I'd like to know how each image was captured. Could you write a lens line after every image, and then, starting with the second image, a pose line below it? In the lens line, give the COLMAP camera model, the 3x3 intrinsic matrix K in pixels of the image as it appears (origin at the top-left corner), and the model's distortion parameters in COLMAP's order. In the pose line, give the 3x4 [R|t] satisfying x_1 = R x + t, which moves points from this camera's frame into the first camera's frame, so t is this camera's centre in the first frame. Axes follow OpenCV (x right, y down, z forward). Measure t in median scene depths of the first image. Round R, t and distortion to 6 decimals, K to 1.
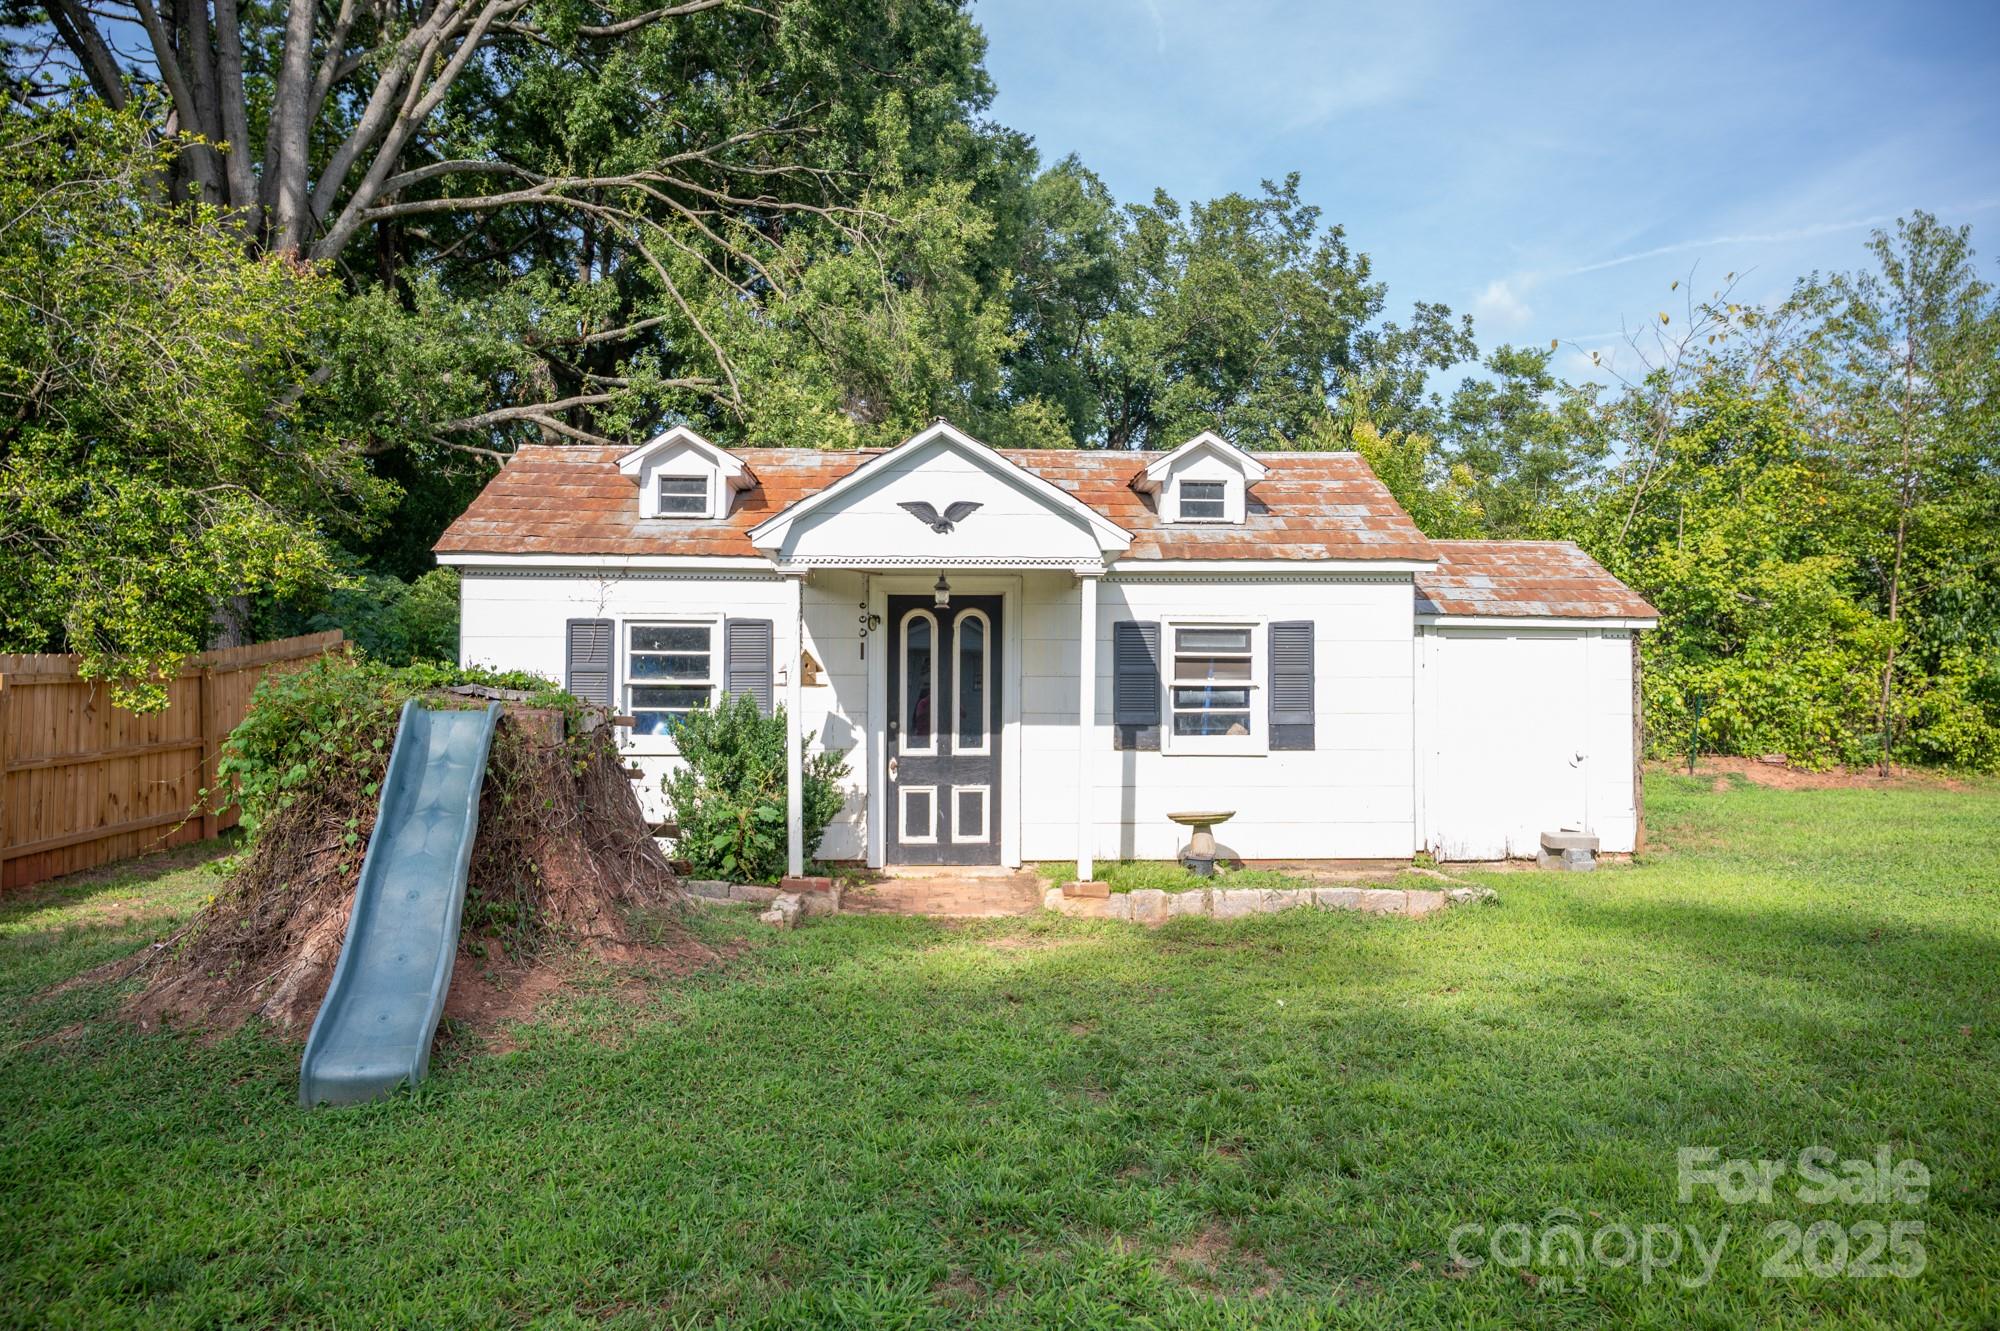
lens RADIAL K [[1346.8, 0, 999.0], [0, 1346.8, 695.8], [0, 0, 1]] dist [-0.001424, -0.000606]
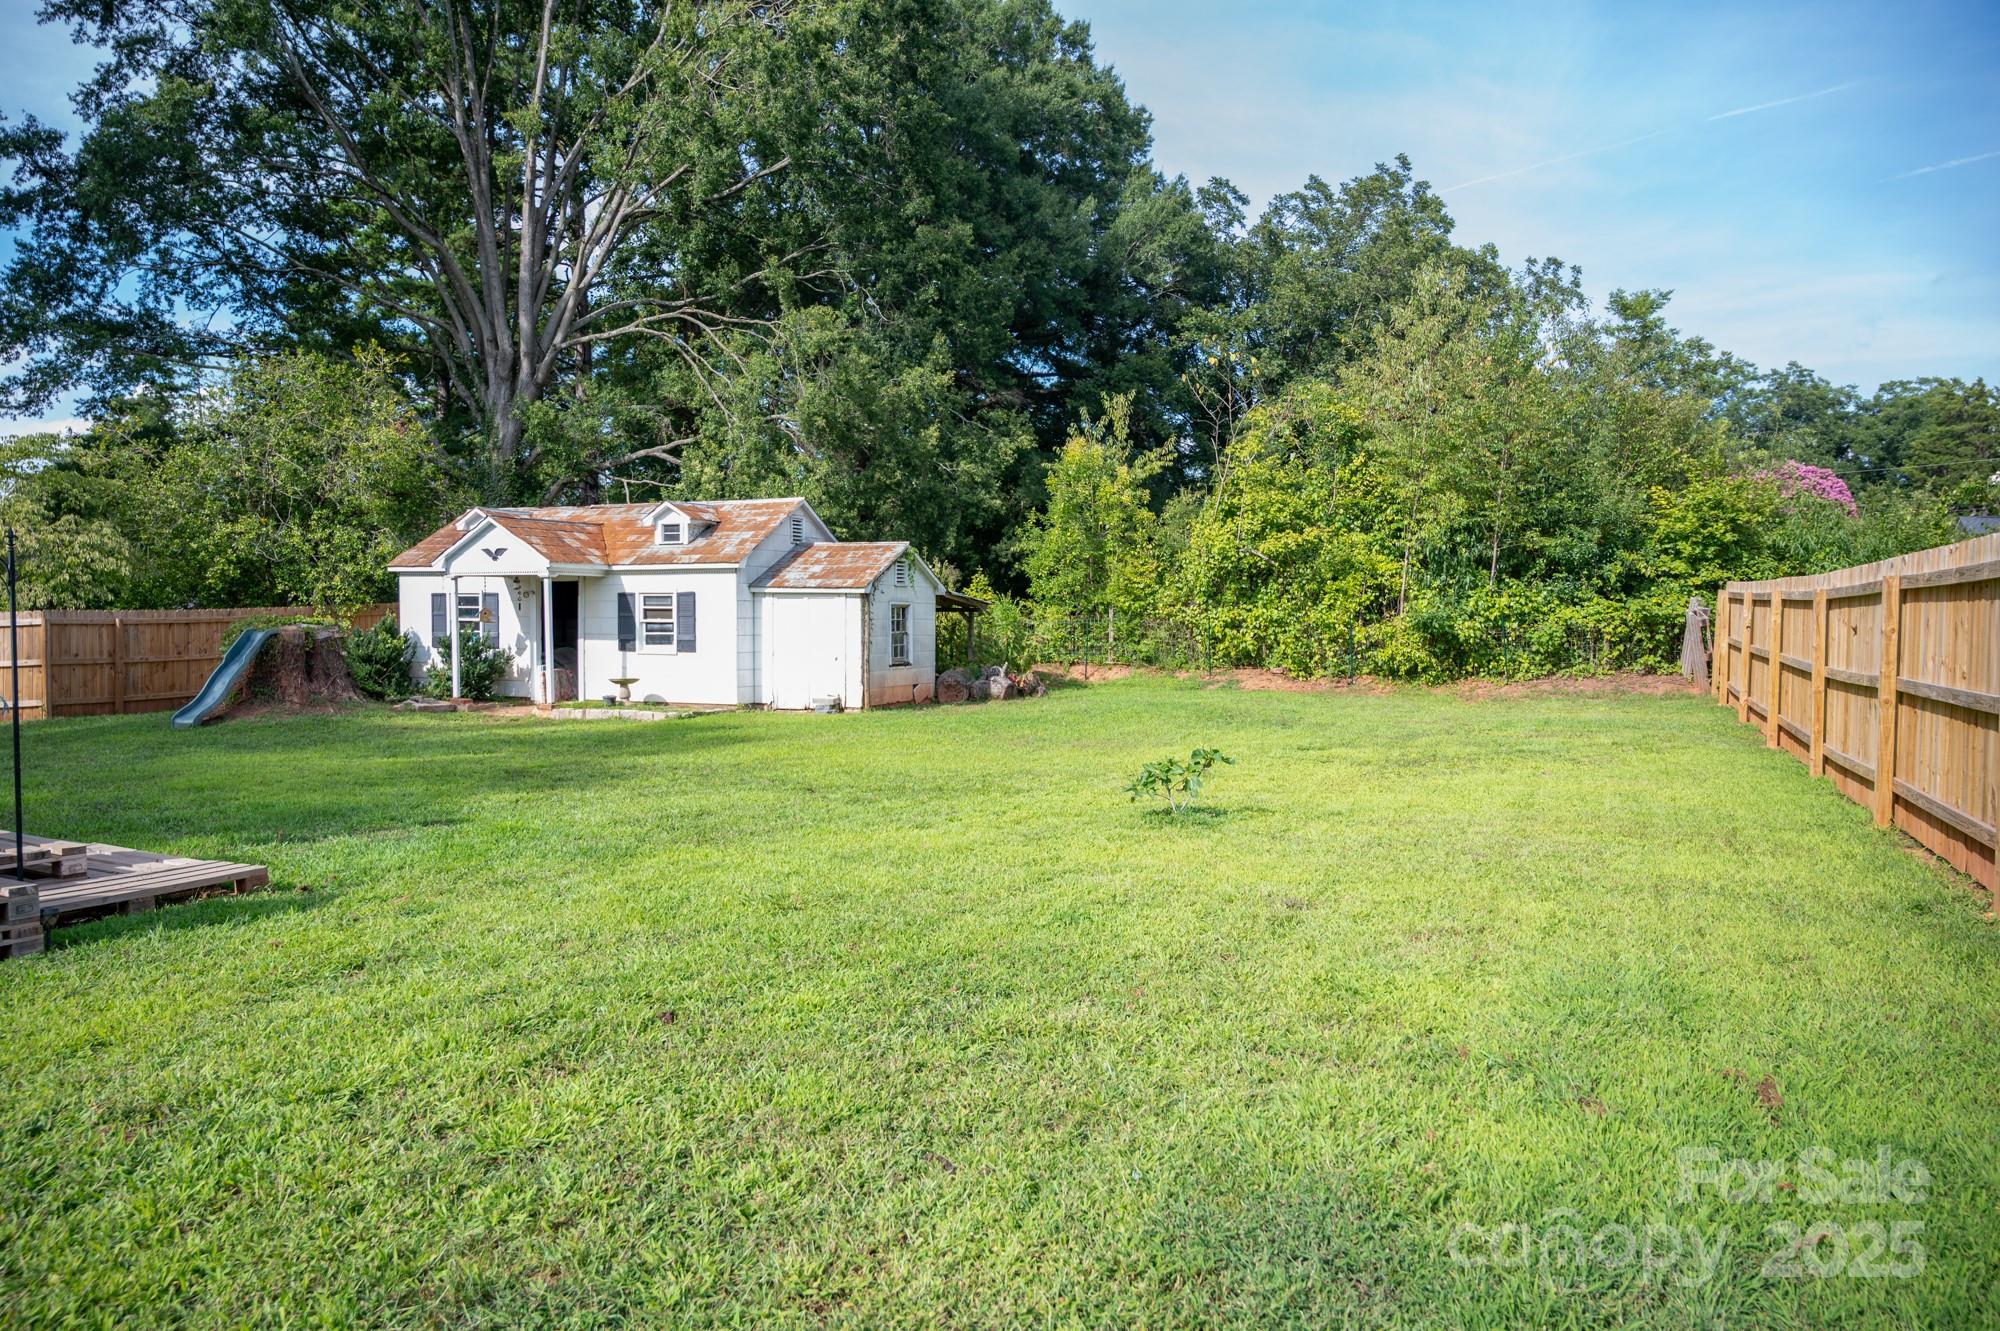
lens RADIAL K [[1346.8, 0, 999.0], [0, 1346.8, 695.8], [0, 0, 1]] dist [-0.001424, -0.000606]
pose [[0.909793, 0.025728, -0.414265, 1.557661], [-0.001089, 0.998222, 0.059604, -0.018715], [0.415061, -0.053776, 0.908203, -0.743032]]
